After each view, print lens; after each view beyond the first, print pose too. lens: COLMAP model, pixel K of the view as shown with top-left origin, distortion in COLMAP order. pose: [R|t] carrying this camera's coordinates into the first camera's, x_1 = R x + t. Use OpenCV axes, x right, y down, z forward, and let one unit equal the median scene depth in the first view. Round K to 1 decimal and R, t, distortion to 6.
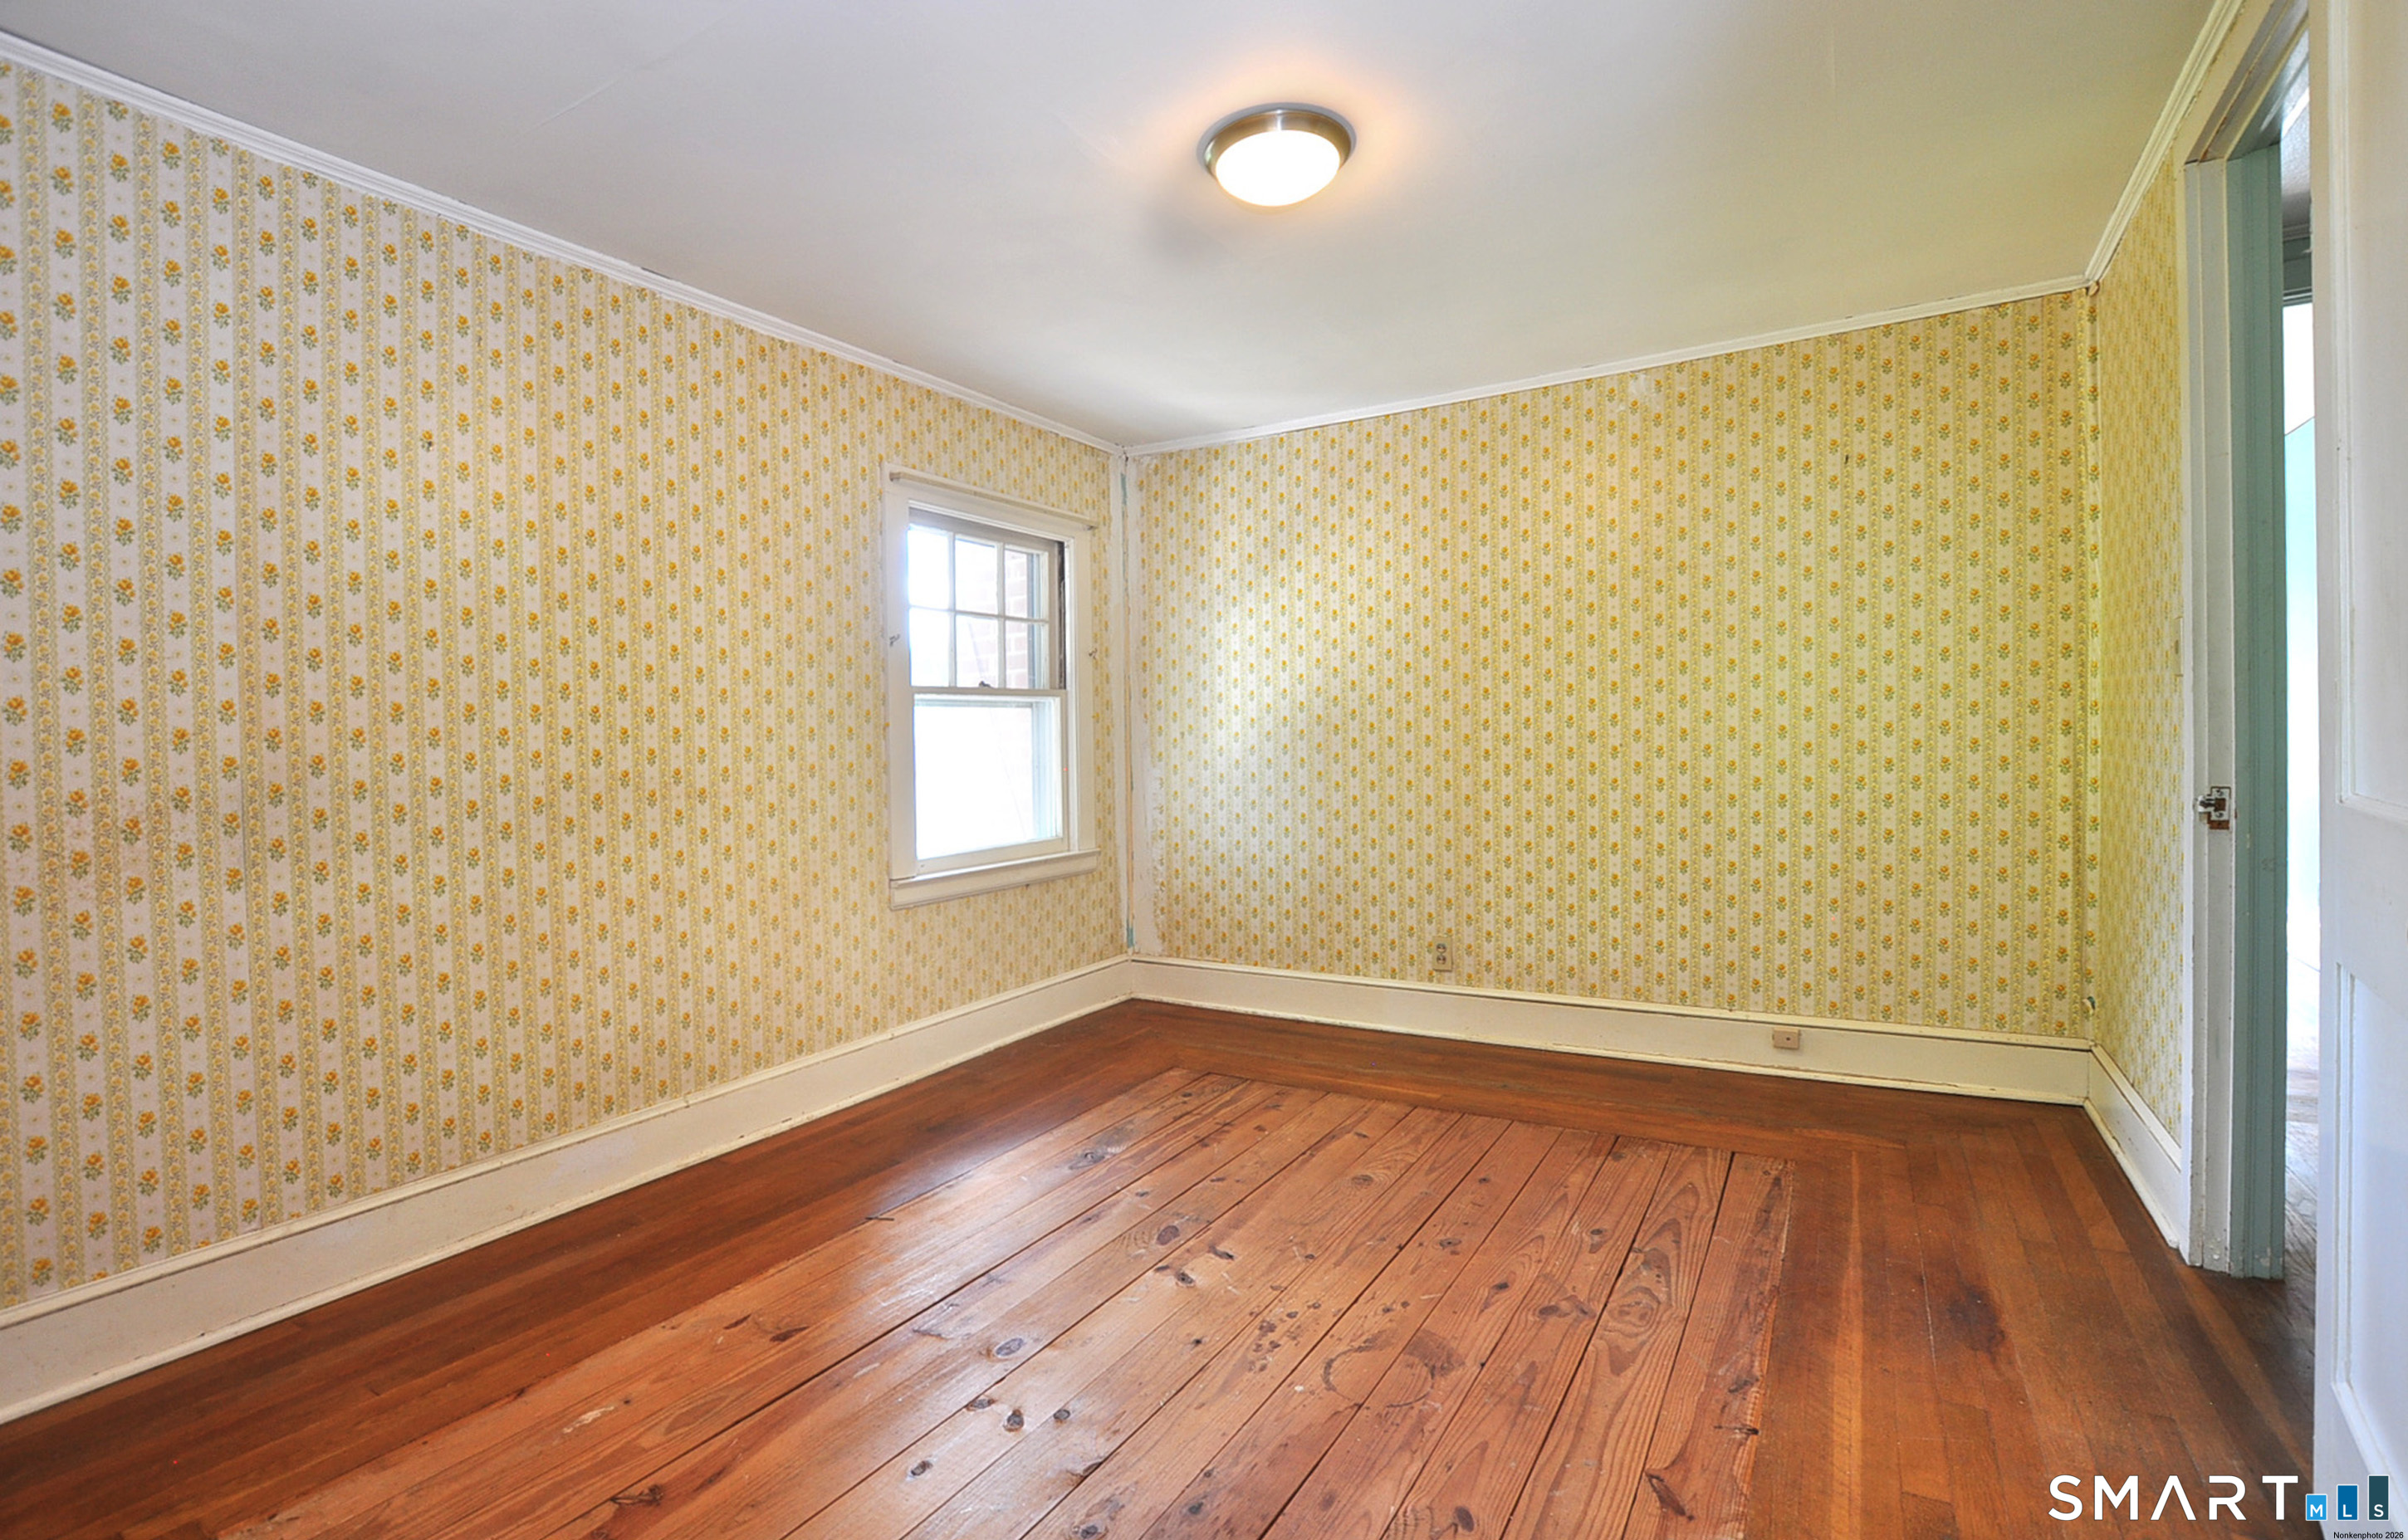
lens RADIAL K [[1060.1, 0, 1205.3], [0, 1060.1, 779.5], [0, 0, 1]] dist [-0.026451, 0.000203]
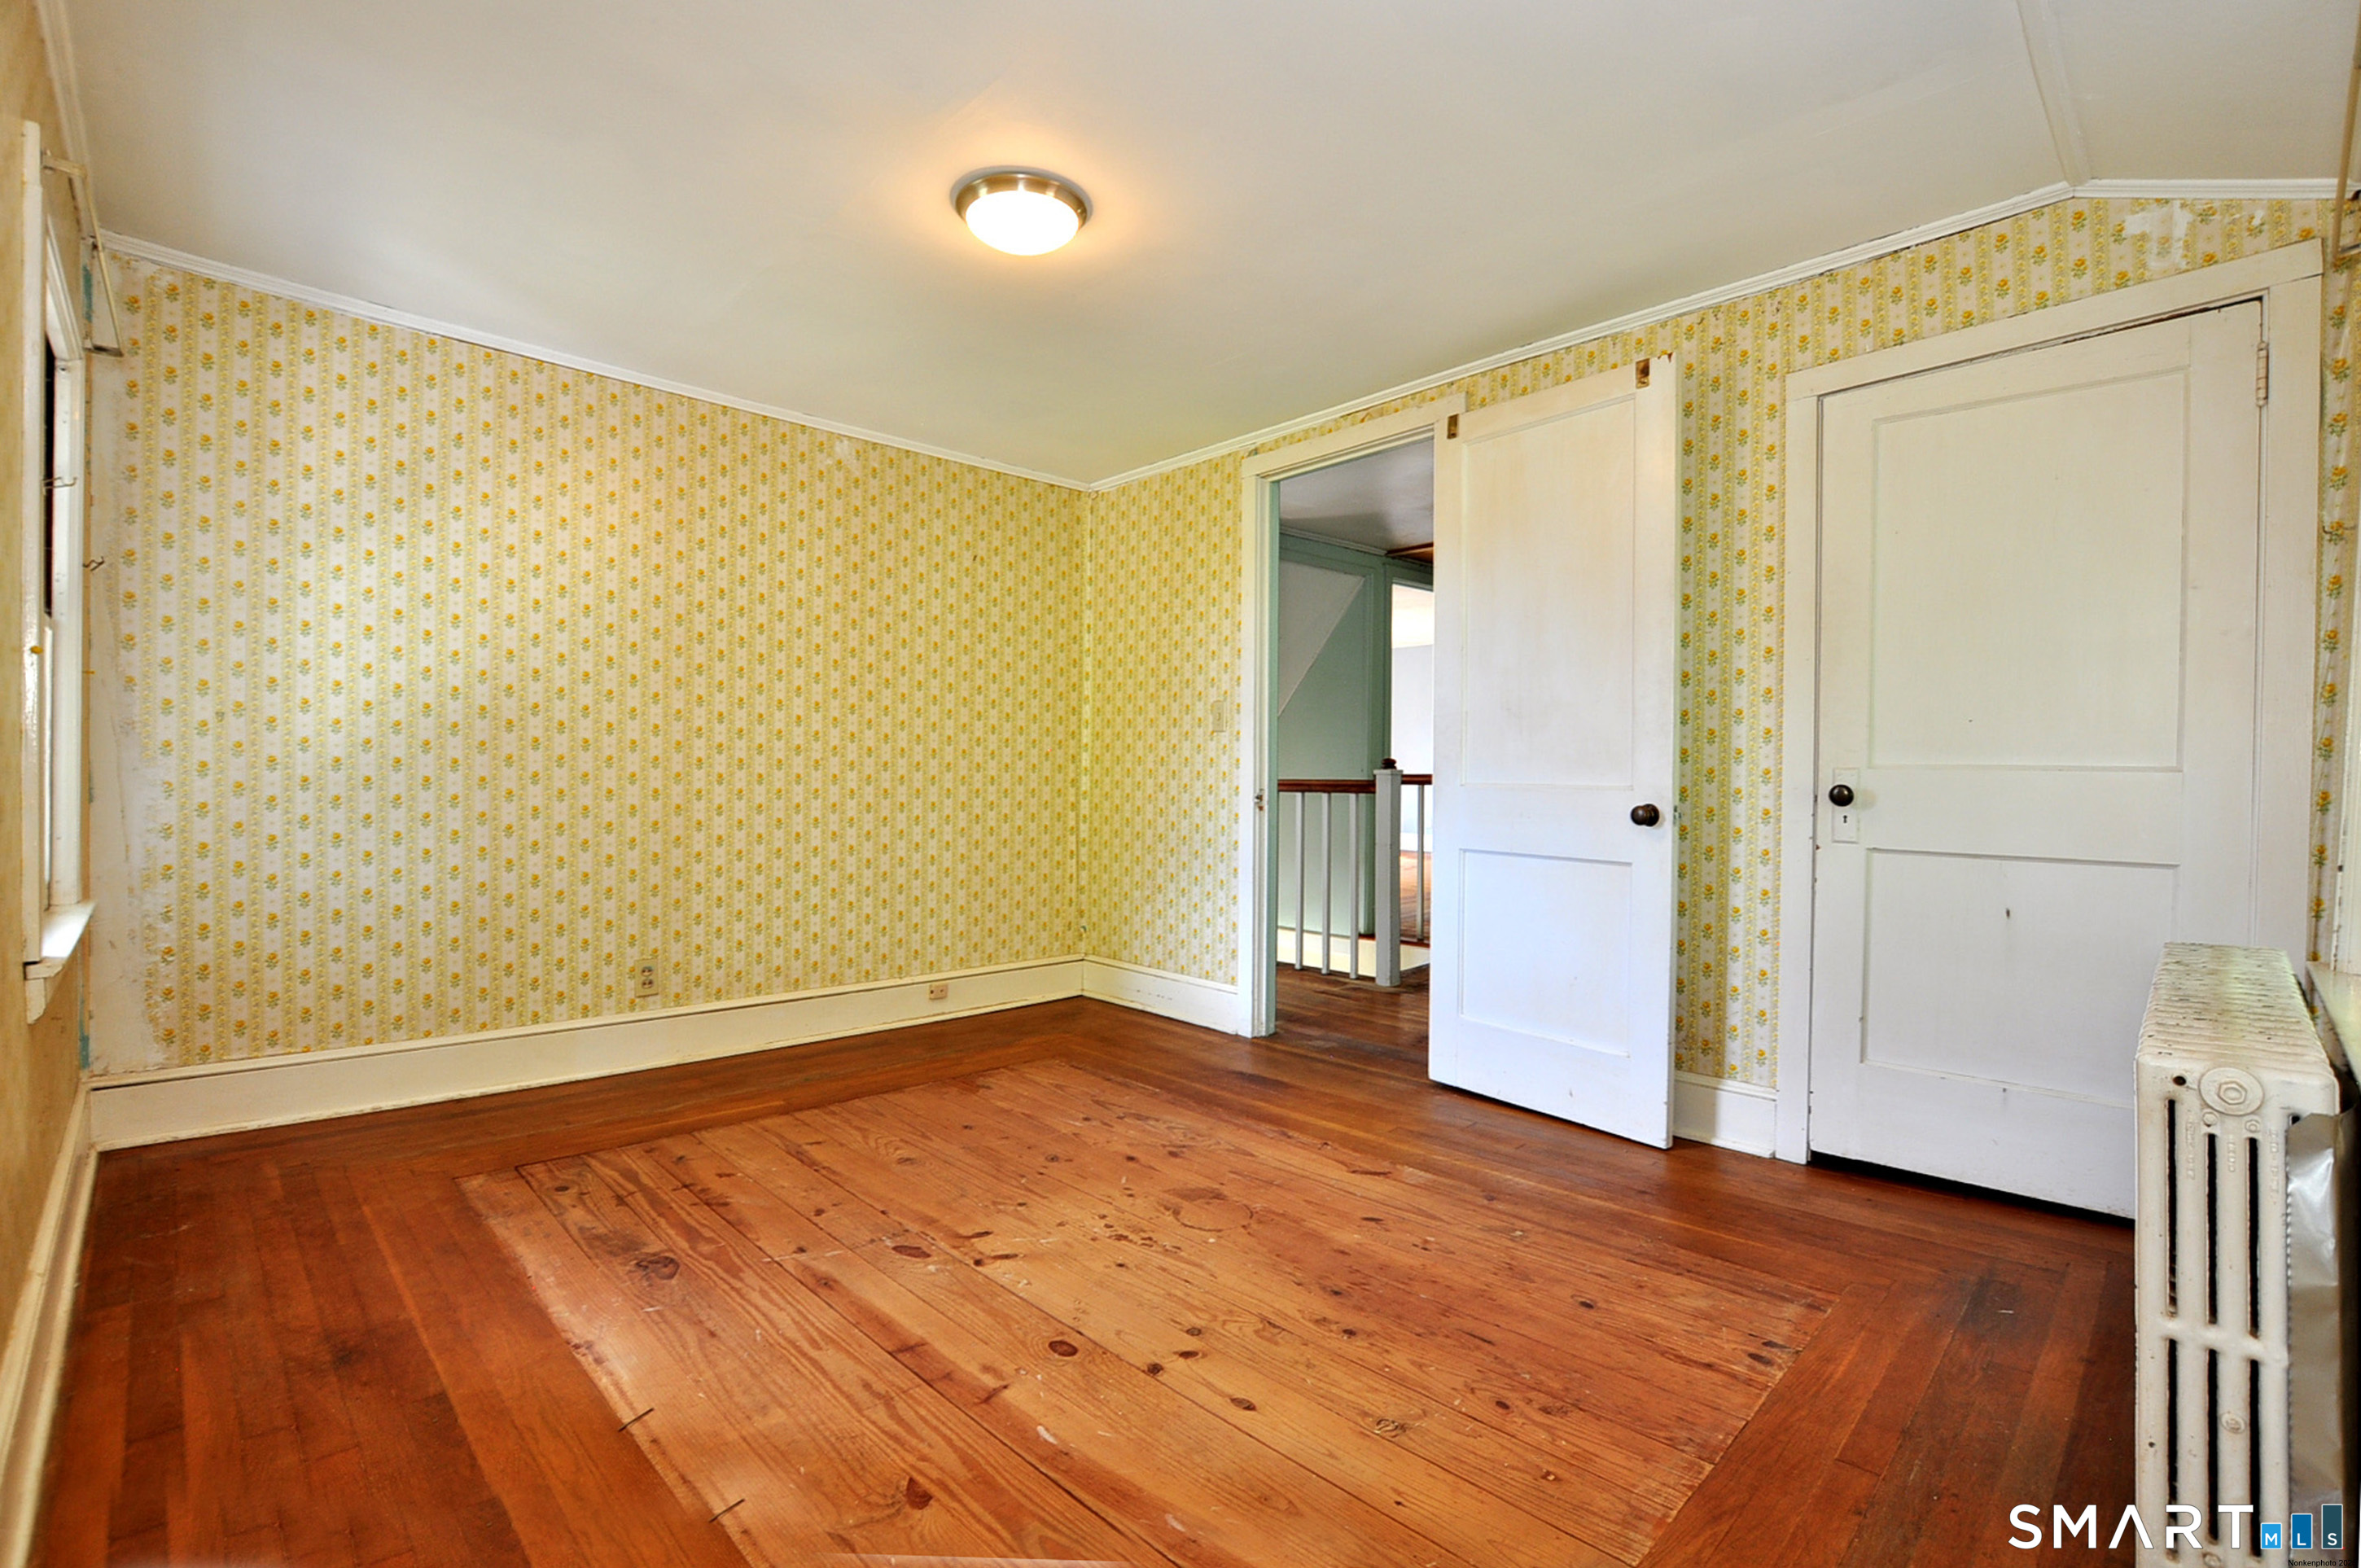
lens RADIAL K [[1045.6, 0, 1180.4], [0, 1045.6, 779.0], [0, 0, 1]] dist [-0.028500, 0.002174]
pose [[0.286649, 0.026142, 0.957679, -0.618309], [0.009134, 0.999508, -0.030018, 0.028458], [-0.957992, 0.017352, 0.286269, 0.355052]]
